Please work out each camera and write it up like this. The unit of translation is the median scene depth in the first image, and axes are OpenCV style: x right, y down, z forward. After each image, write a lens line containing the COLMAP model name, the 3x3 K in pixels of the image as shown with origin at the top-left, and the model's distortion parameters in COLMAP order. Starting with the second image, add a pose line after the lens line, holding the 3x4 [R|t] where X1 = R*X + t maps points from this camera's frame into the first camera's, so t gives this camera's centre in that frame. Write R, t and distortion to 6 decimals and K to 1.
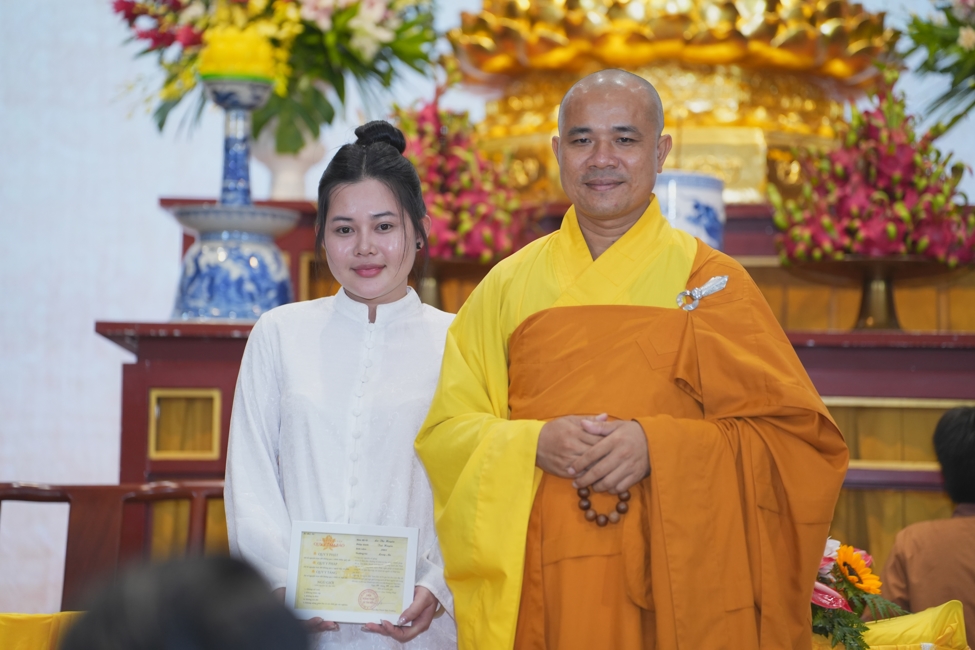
lens RADIAL K [[4406.3, 0, 511.4], [0, 4406.3, 322.8], [0, 0, 1]] dist [2.890180, 0.000000]
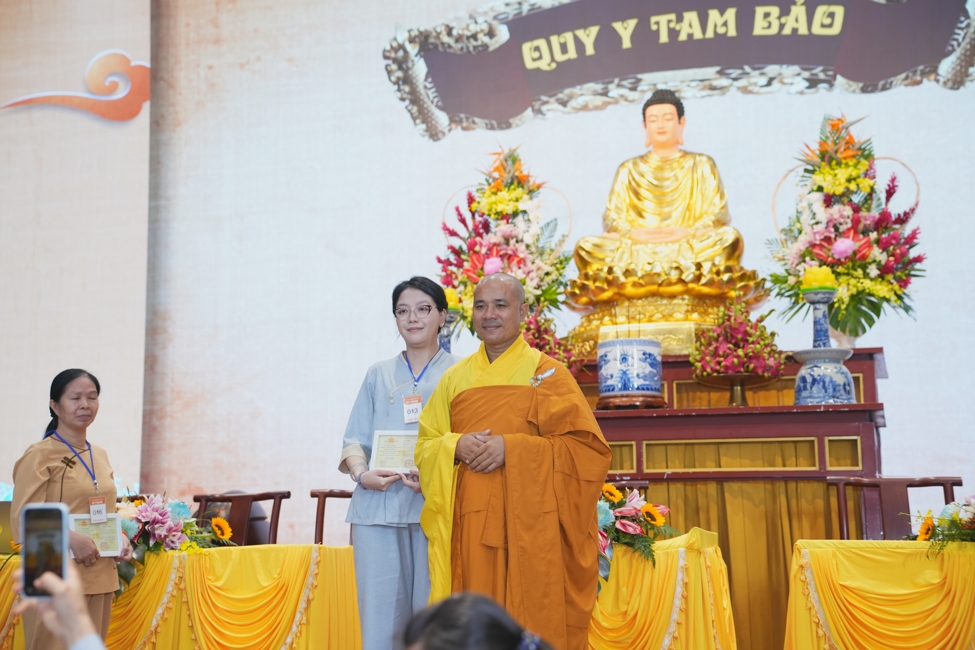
lens RADIAL K [[1597.3, 0, 490.3], [0, 1597.3, 310.6], [0, 0, 1]] dist [0.261478, 0.000000]
pose [[0.973213, -0.059120, -0.222175, 0.139761], [0.039334, 0.994940, -0.092452, 0.021610], [0.226517, 0.081236, 0.970614, 0.214126]]
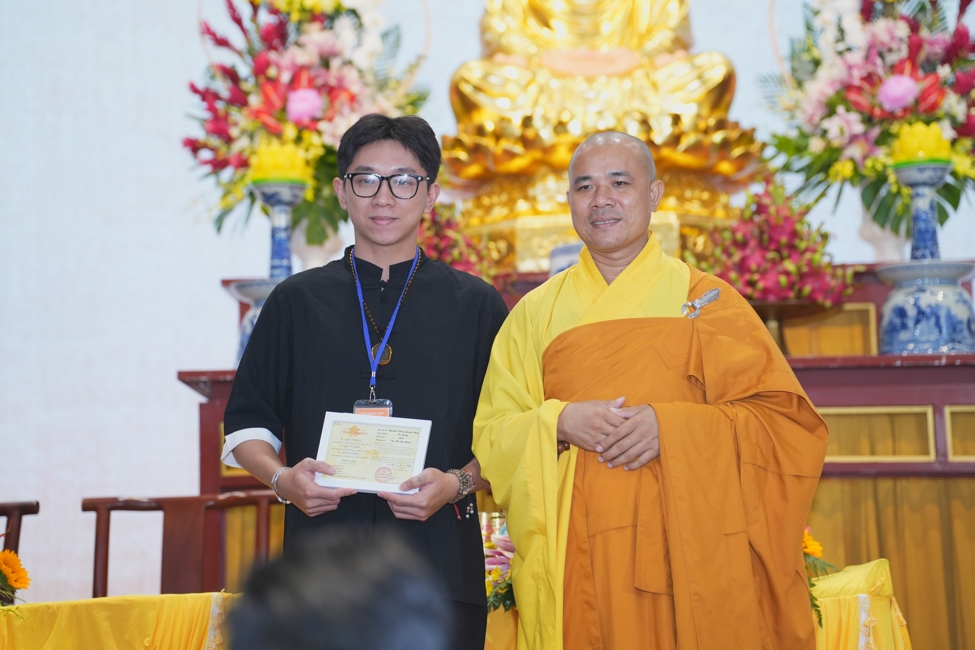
lens RADIAL K [[2766.4, 0, 509.4], [0, 2766.4, 321.0], [0, 0, 1]] dist [1.237789, 0.000000]
pose [[0.998803, -0.034608, 0.034561, -0.023477], [0.035662, 0.998902, -0.030378, 0.012877], [-0.033472, 0.031574, 0.998941, 0.182741]]
